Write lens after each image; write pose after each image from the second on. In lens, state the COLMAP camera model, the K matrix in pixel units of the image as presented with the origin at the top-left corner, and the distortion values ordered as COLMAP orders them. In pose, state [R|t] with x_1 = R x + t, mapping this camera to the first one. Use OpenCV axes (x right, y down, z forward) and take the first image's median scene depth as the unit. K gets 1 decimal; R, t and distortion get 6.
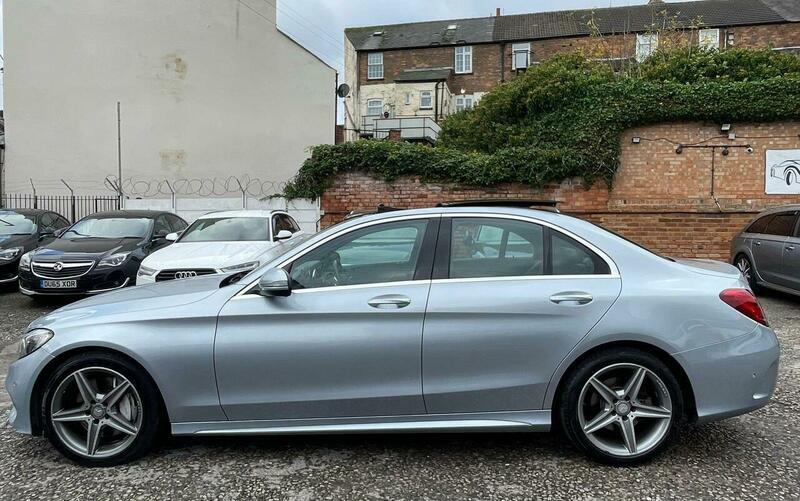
lens RADIAL K [[538.7, 0, 400.0], [0, 538.7, 247.4], [0, 0, 1]] dist [-0.003317, -0.003803]
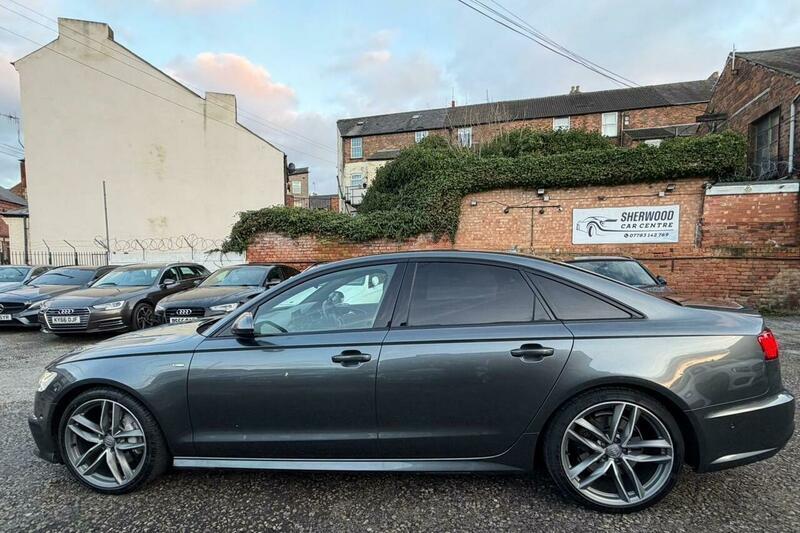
lens RADIAL K [[401.1, 0, 401.5], [0, 401.1, 298.5], [0, 0, 1]] dist [-0.000980, -0.001100]
pose [[0.999272, -0.009888, -0.036850, 0.303175], [0.011176, 0.999328, 0.034916, -0.008275], [0.036480, -0.035302, 0.998711, 0.035564]]
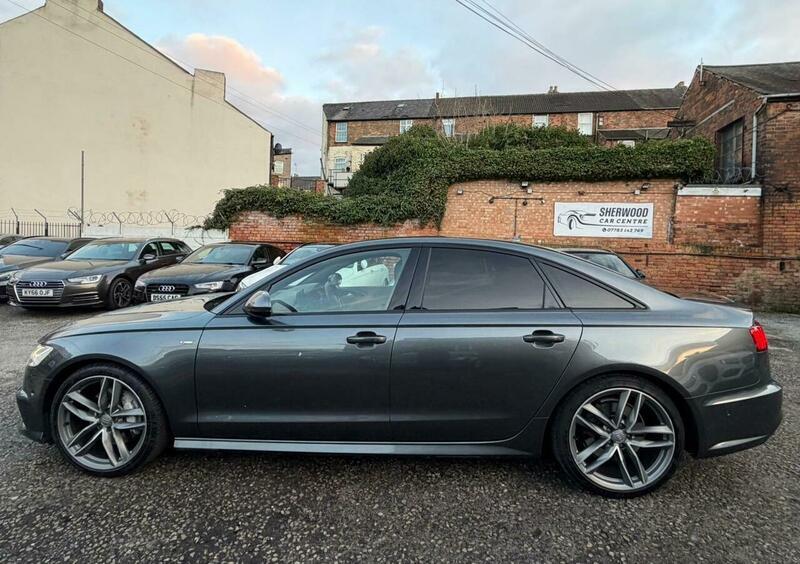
lens RADIAL K [[400.8, 0, 402.1], [0, 400.8, 263.6], [0, 0, 1]] dist [-0.001000, -0.001165]
pose [[0.999405, 0.026126, 0.022540, 0.283249], [-0.025813, 0.999568, -0.014065, -0.007713], [-0.022898, 0.013475, 0.999647, 0.030935]]
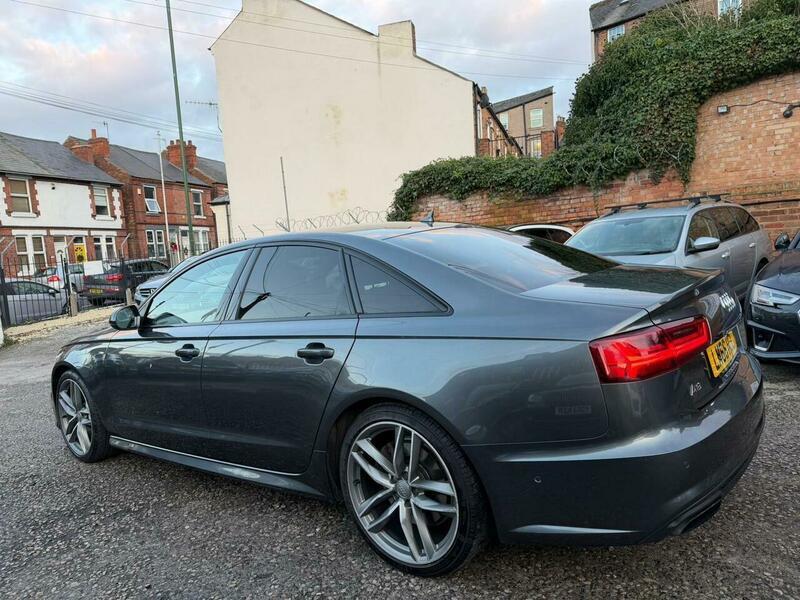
lens RADIAL K [[562.0, 0, 397.4], [0, 562.0, 305.1], [0, 0, 1]] dist [0.051827, -0.061665]
pose [[0.831399, -0.011955, -0.555548, 0.503032], [0.059089, 0.996002, 0.066997, -0.006673], [0.552526, -0.088528, 0.828781, 0.065066]]
